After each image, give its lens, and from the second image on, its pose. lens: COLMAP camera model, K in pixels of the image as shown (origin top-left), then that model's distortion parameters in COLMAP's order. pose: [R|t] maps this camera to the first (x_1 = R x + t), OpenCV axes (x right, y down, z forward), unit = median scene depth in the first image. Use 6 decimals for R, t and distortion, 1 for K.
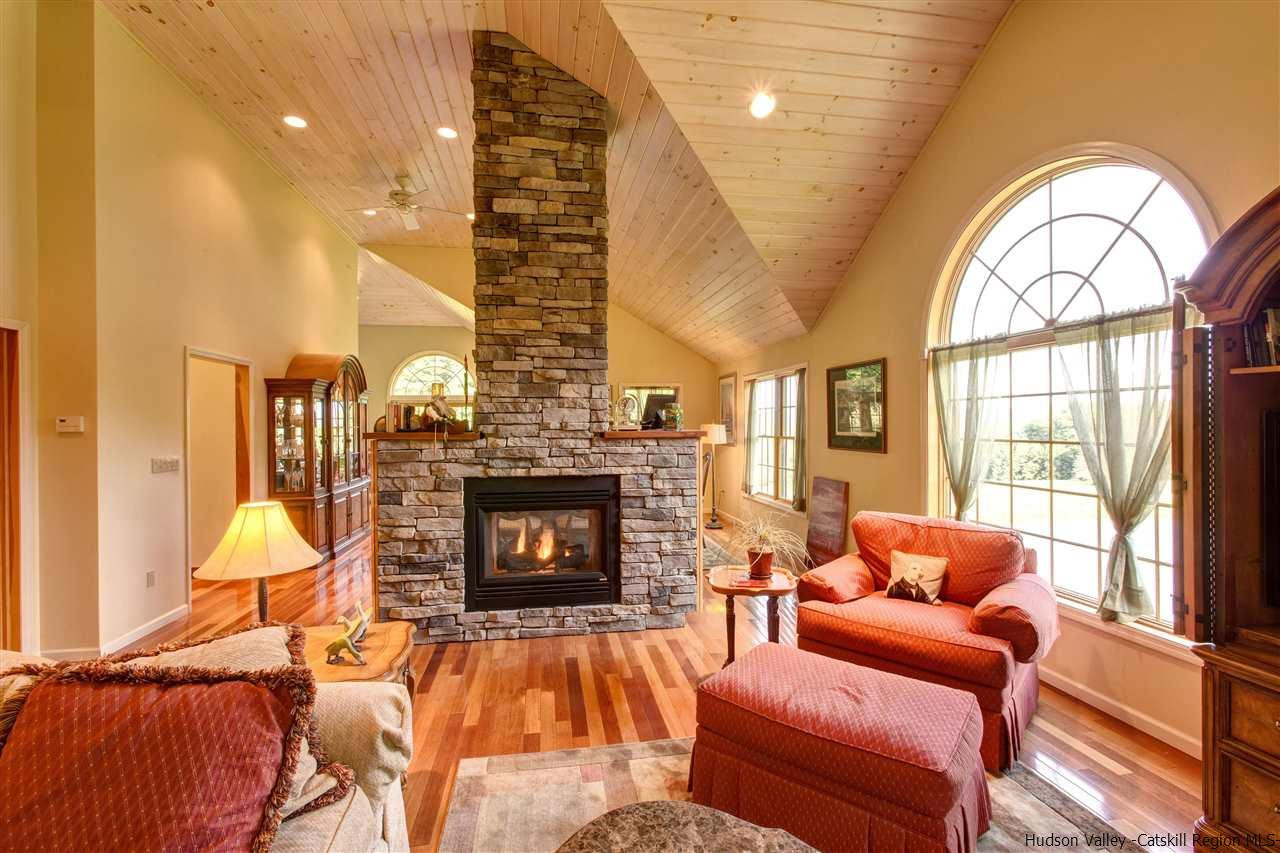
lens RADIAL K [[554.0, 0, 627.8], [0, 554.0, 419.4], [0, 0, 1]] dist [-0.020352, 0.000406]
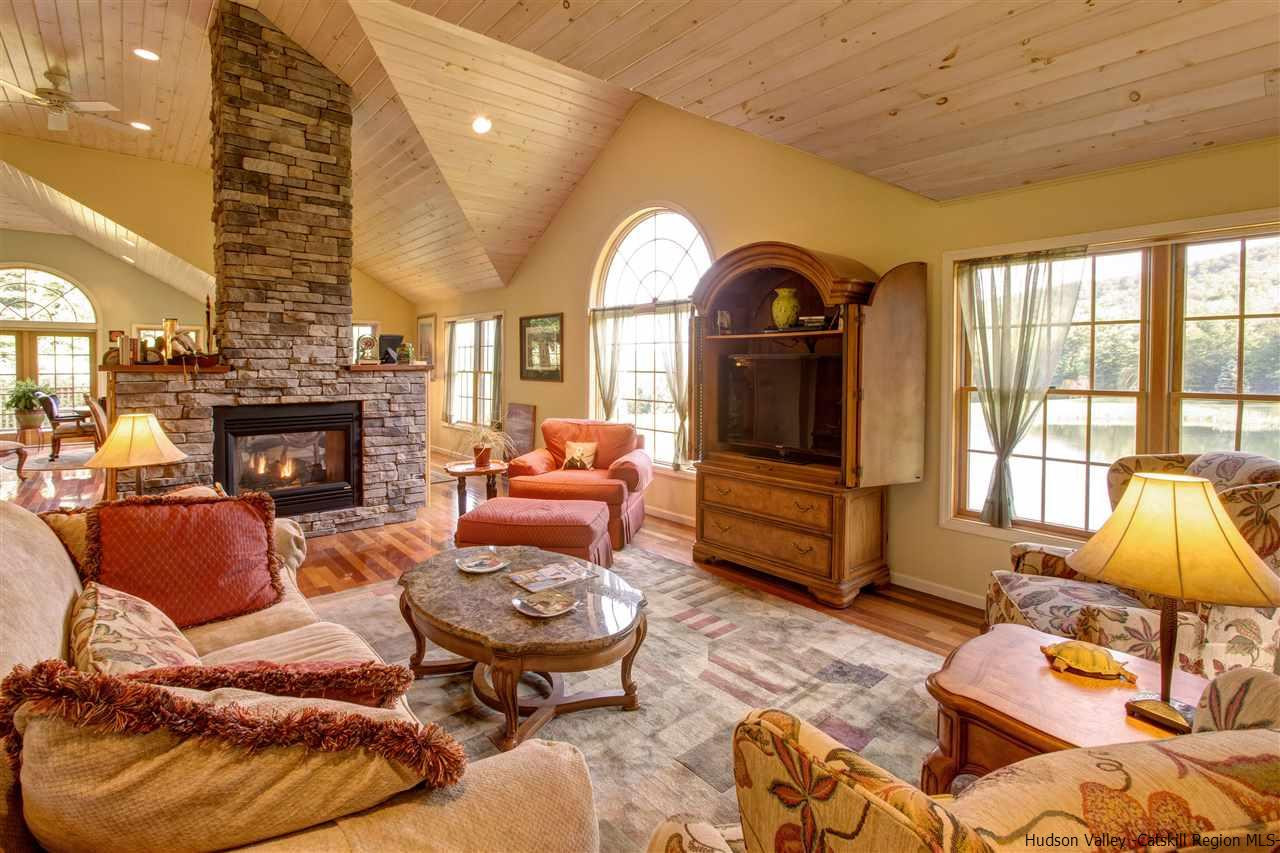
lens RADIAL K [[603.2, 0, 658.9], [0, 603.2, 379.2], [0, 0, 1]] dist [-0.021292, 0.025079]
pose [[0.826857, -0.010204, 0.562319, -0.230575], [-0.010454, 0.999384, 0.033506, 0.001422], [-0.562315, -0.033583, 0.826241, -0.487684]]
